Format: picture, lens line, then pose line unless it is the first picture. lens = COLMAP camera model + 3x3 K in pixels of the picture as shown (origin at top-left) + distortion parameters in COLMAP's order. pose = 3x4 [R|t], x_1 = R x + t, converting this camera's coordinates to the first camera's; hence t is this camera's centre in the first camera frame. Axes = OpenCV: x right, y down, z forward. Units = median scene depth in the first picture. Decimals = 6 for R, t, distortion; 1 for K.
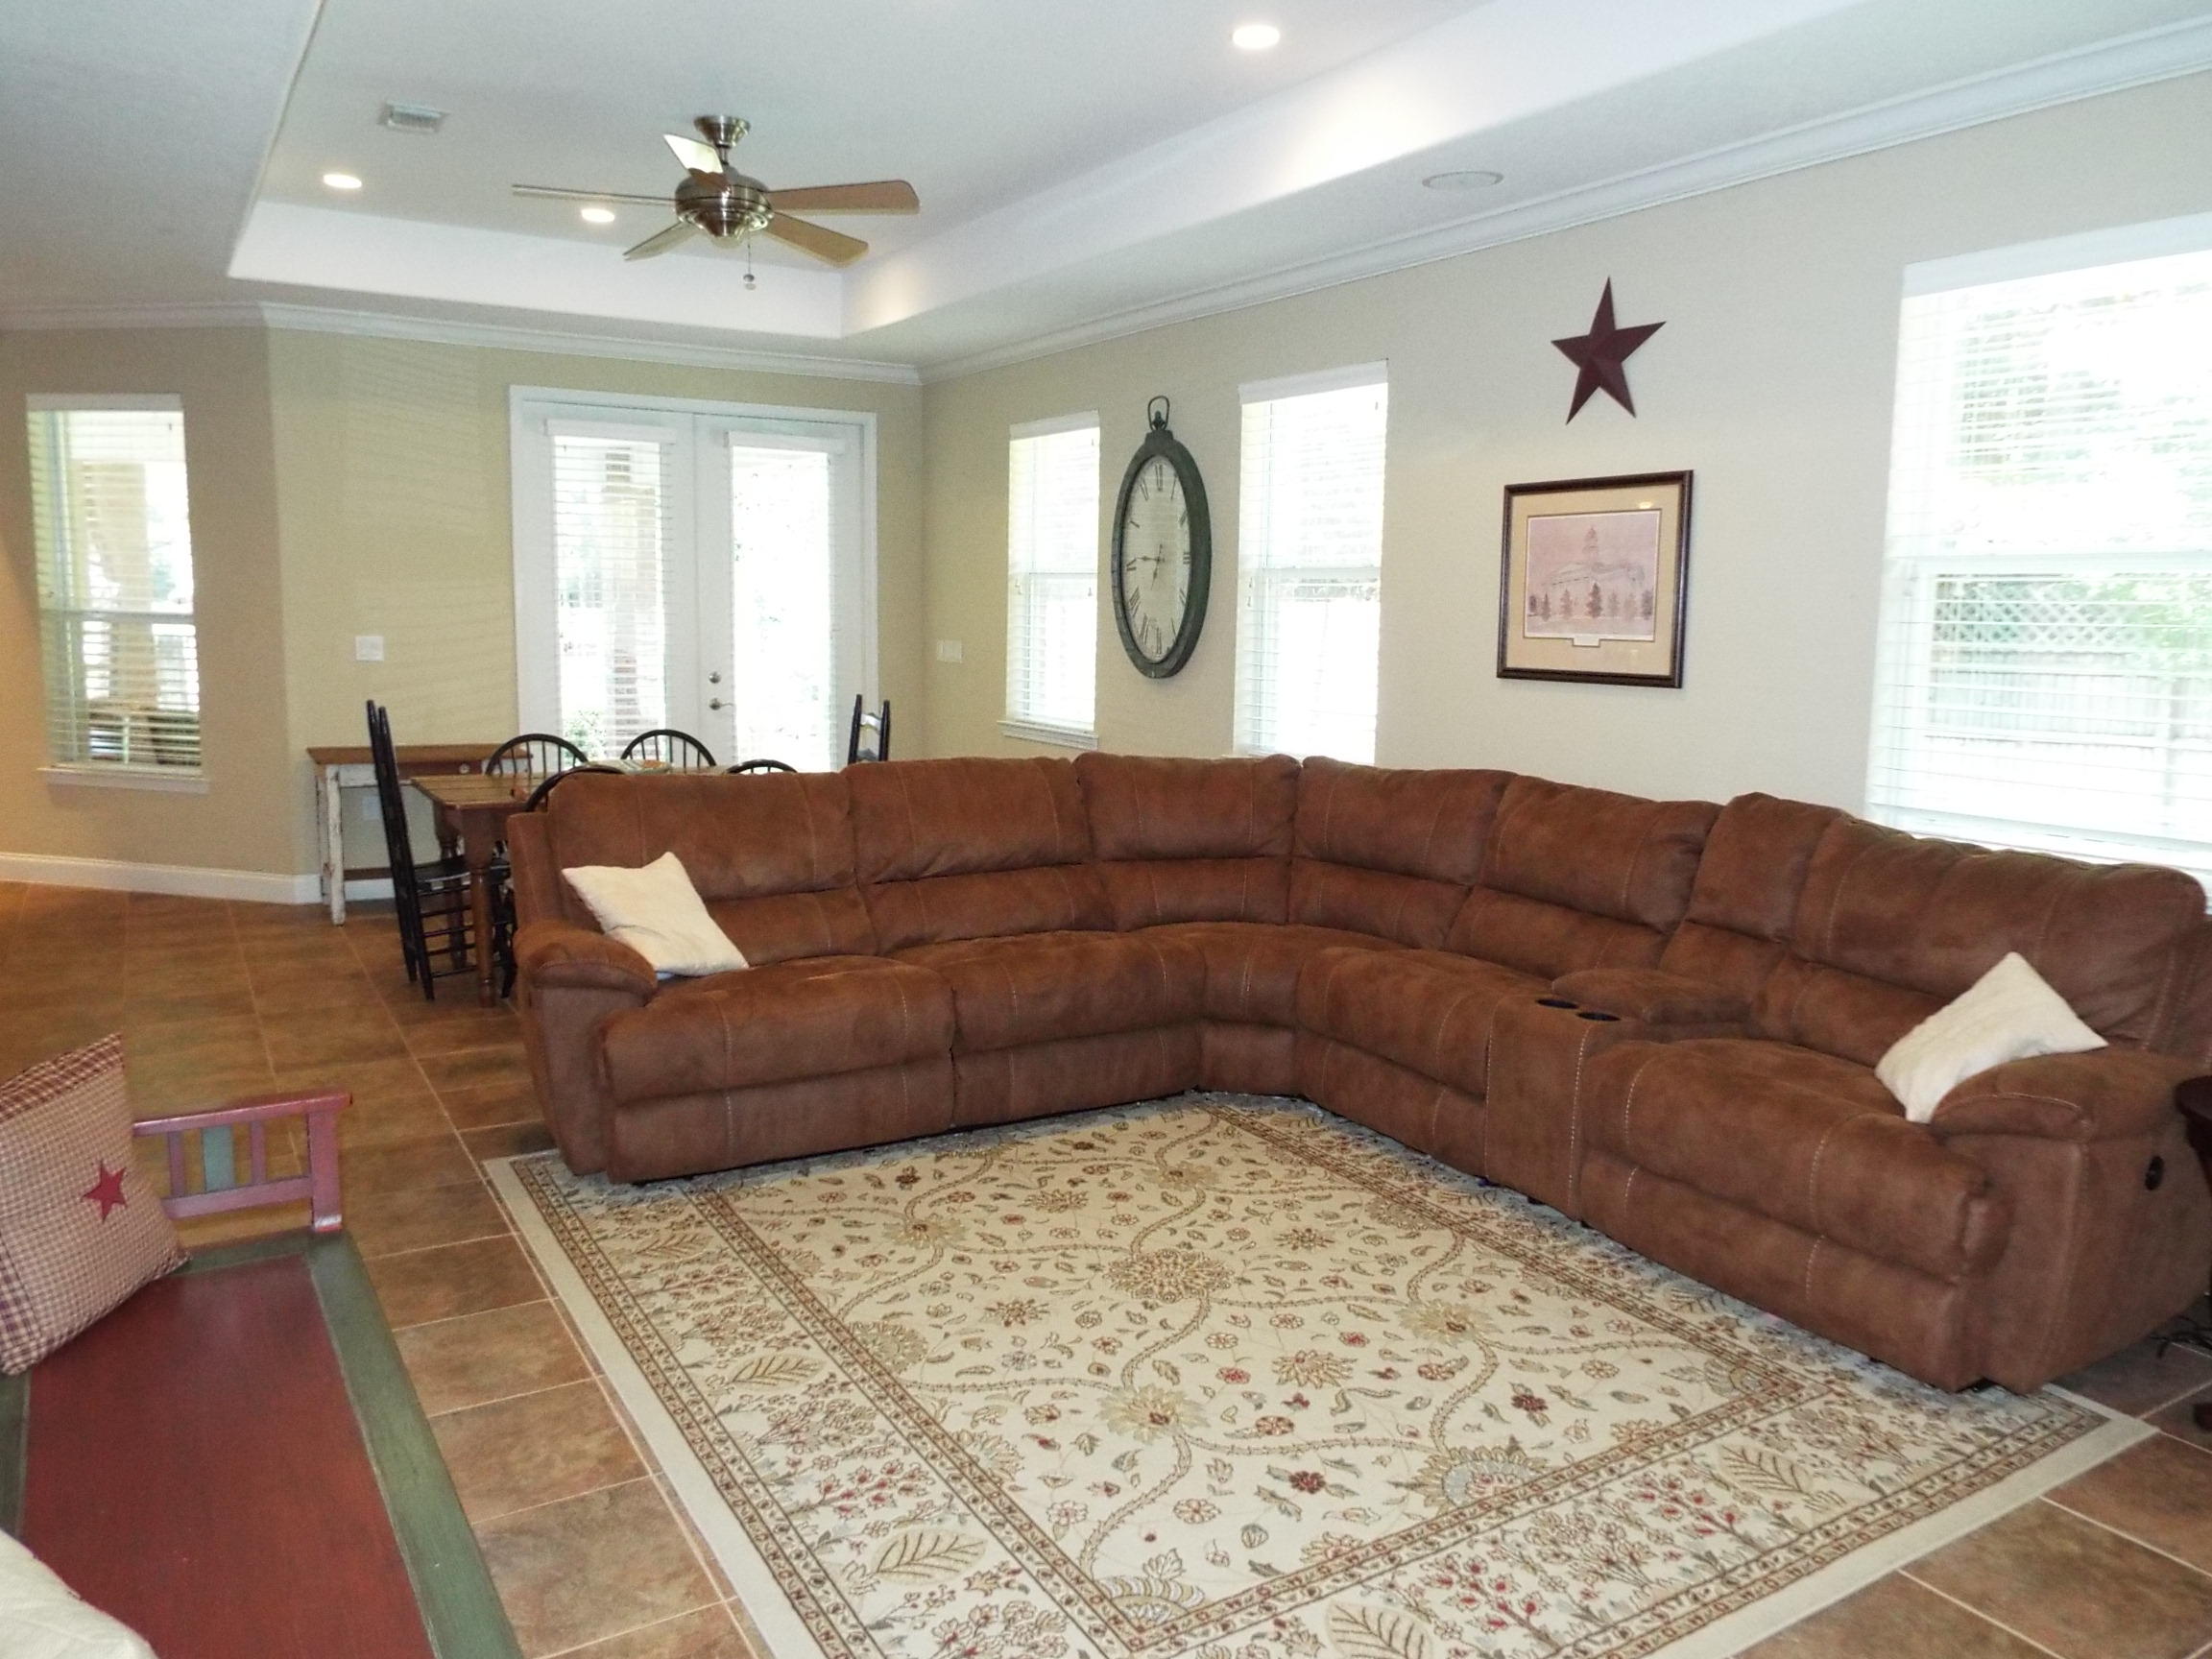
lens RADIAL K [[1562.2, 0, 1107.3], [0, 1562.2, 846.0], [0, 0, 1]] dist [-0.035554, 0.058381]
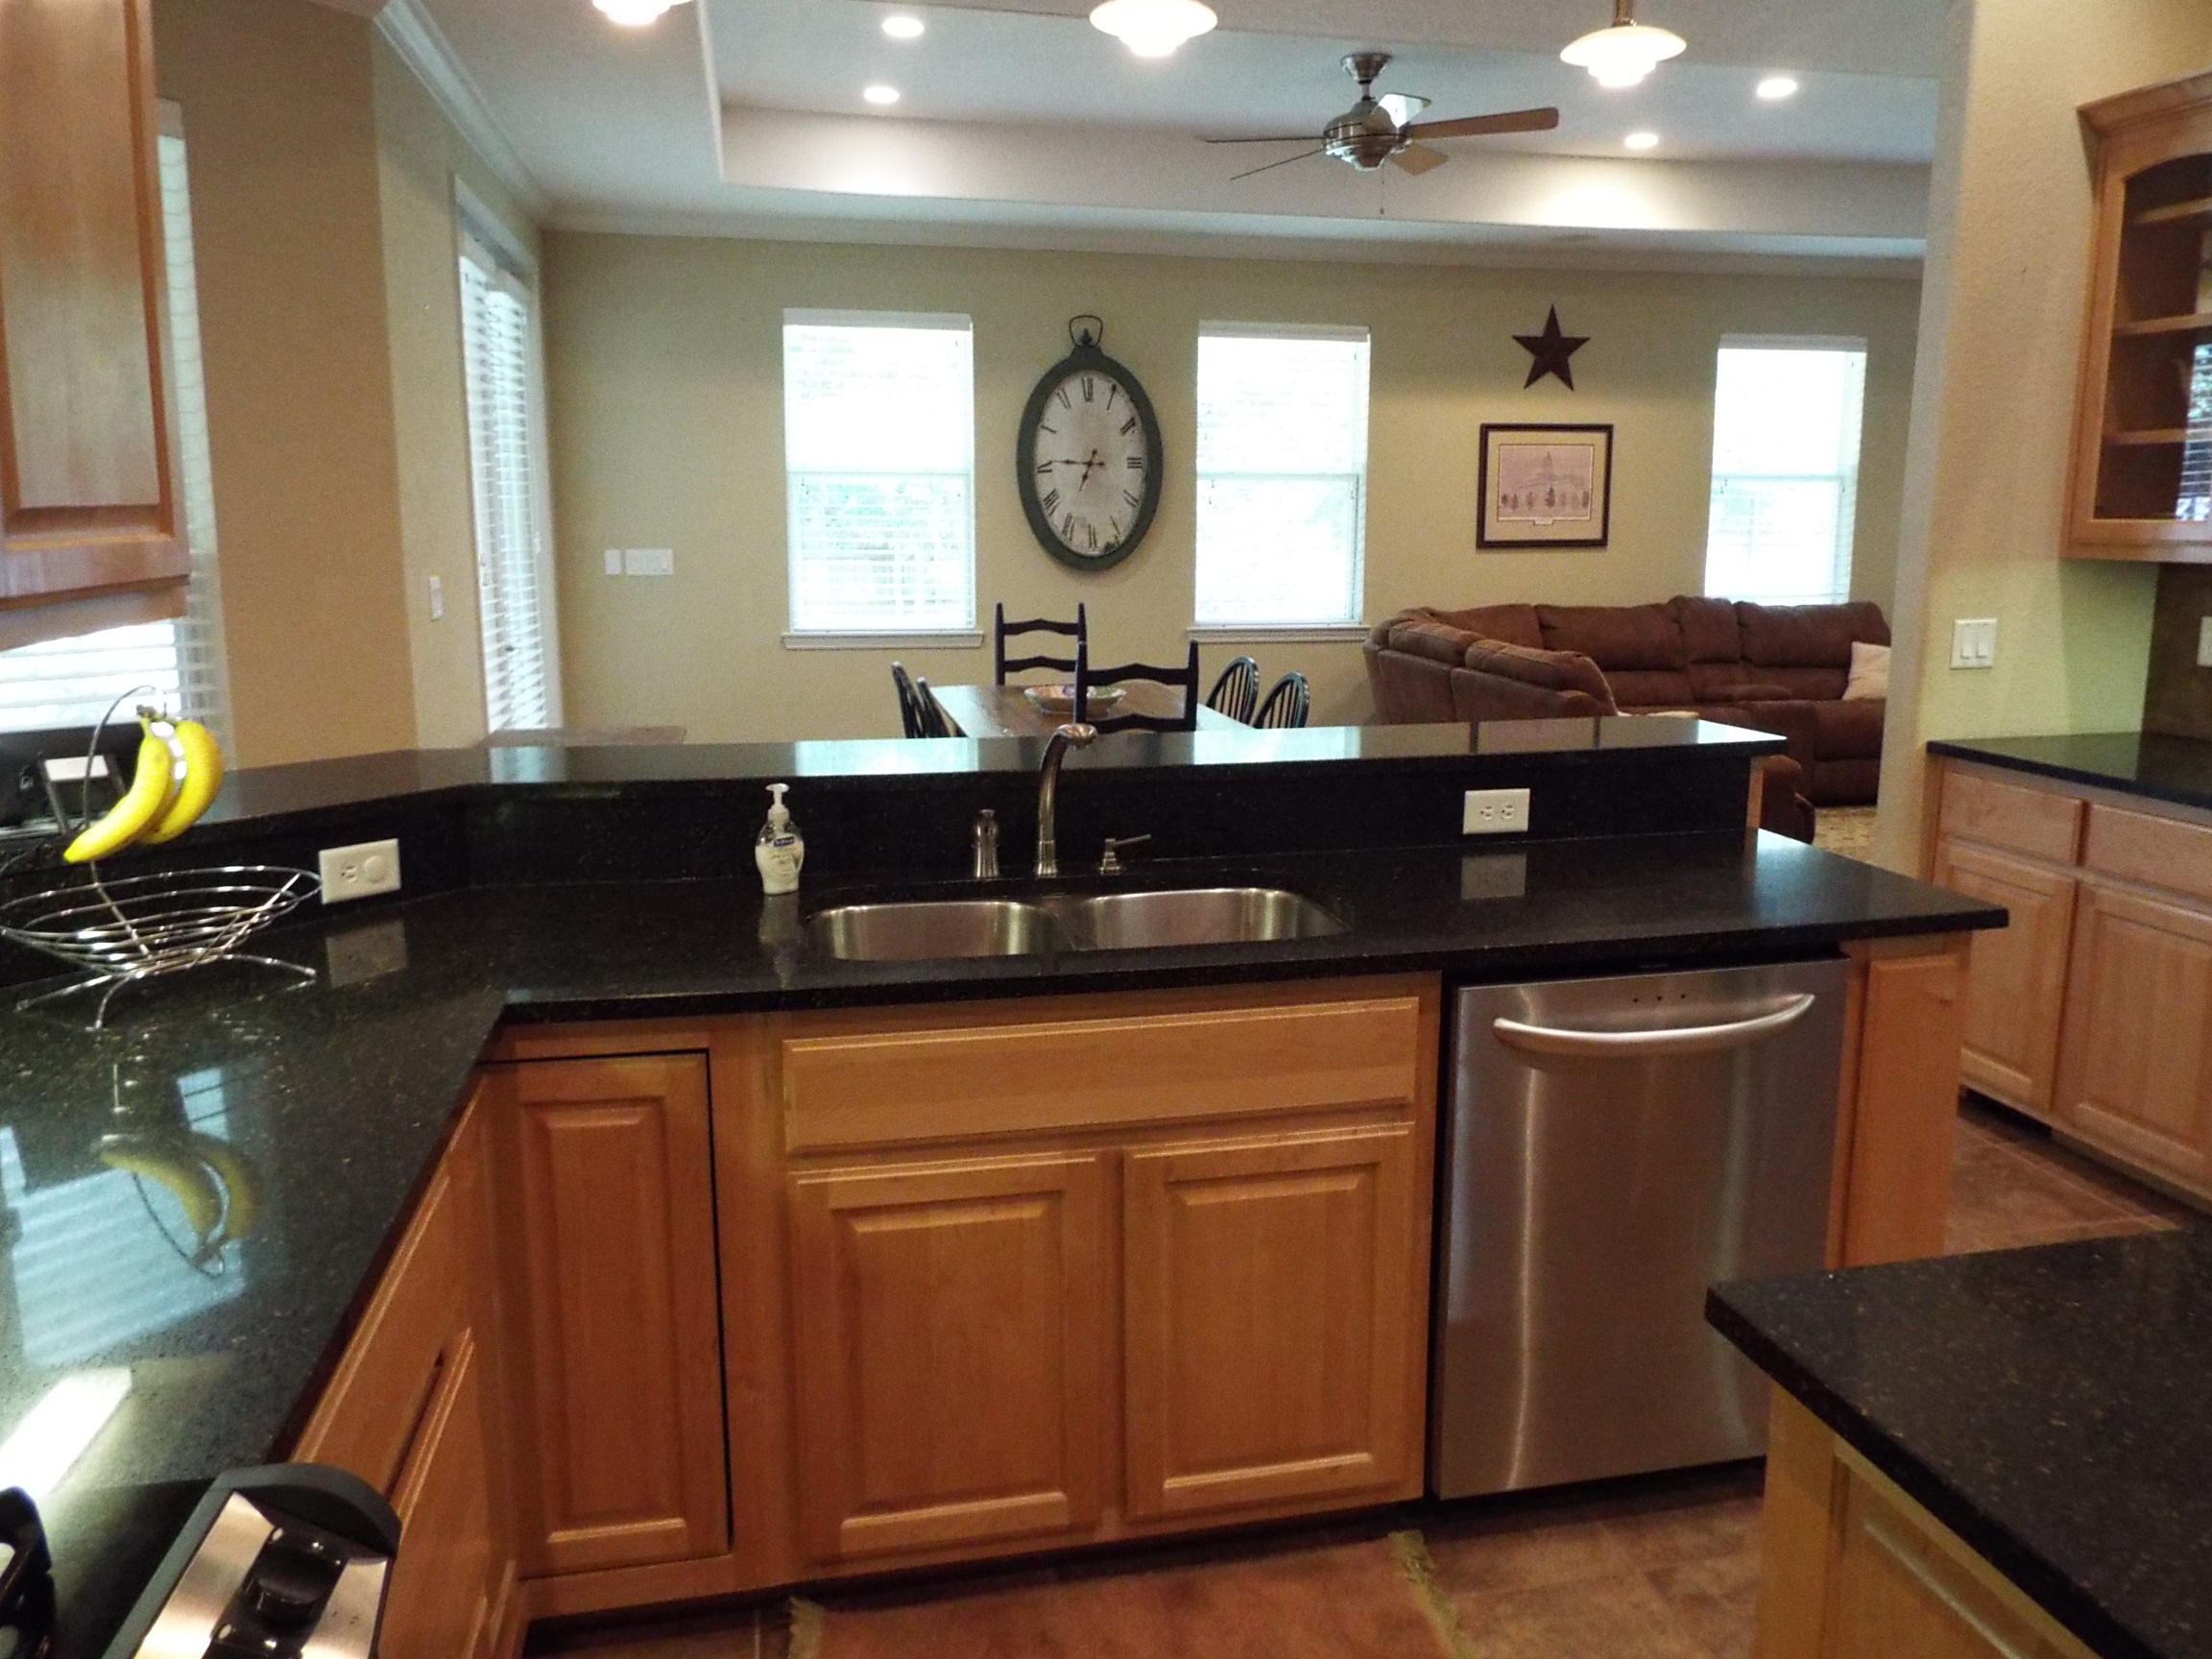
lens RADIAL K [[1652.5, 0, 1101.2], [0, 1652.5, 830.1], [0, 0, 1]] dist [-0.010056, -0.001230]
pose [[0.340239, -0.181245, 0.922707, -1.790704], [0.153146, 0.978828, 0.135798, -0.140102], [-0.927784, 0.095105, 0.360793, 0.962903]]
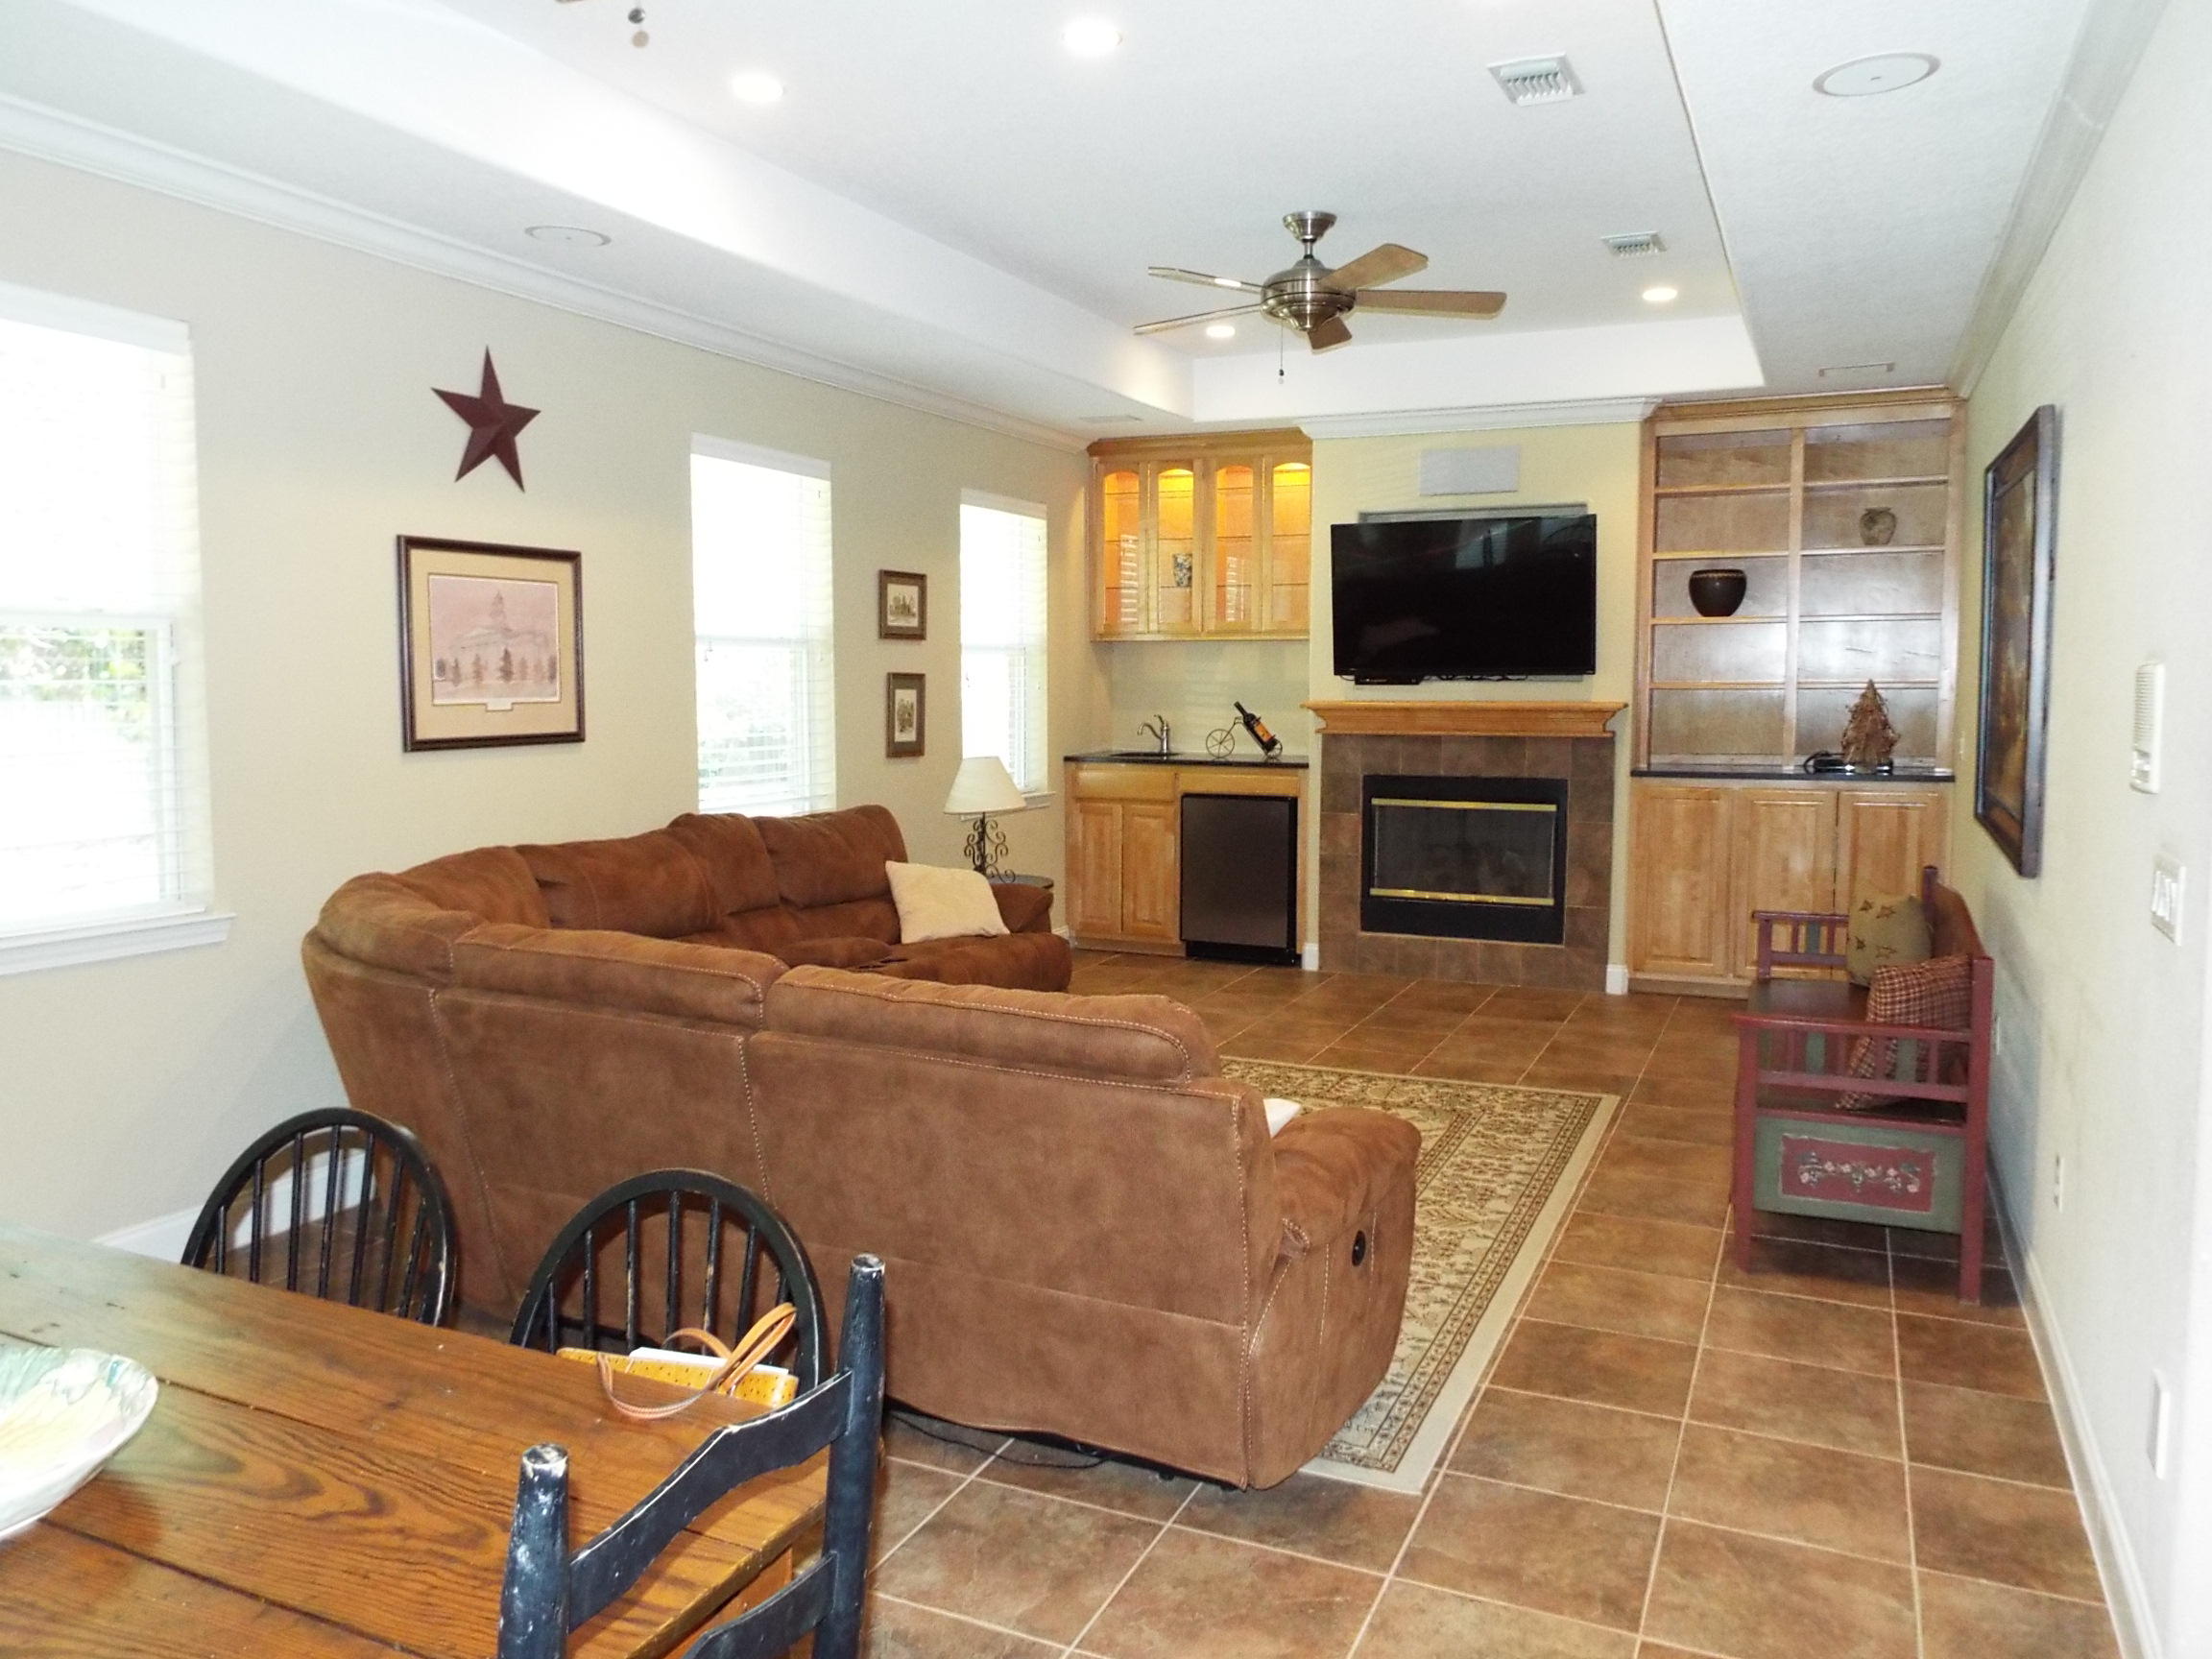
lens RADIAL K [[1595.0, 0, 1117.8], [0, 1595.0, 820.8], [0, 0, 1]] dist [-0.025275, 0.003375]
pose [[-0.564792, -0.088297, 0.820496, -0.880716], [0.117113, 0.975620, 0.185606, -0.233591], [-0.816881, 0.200920, -0.540682, 1.435989]]
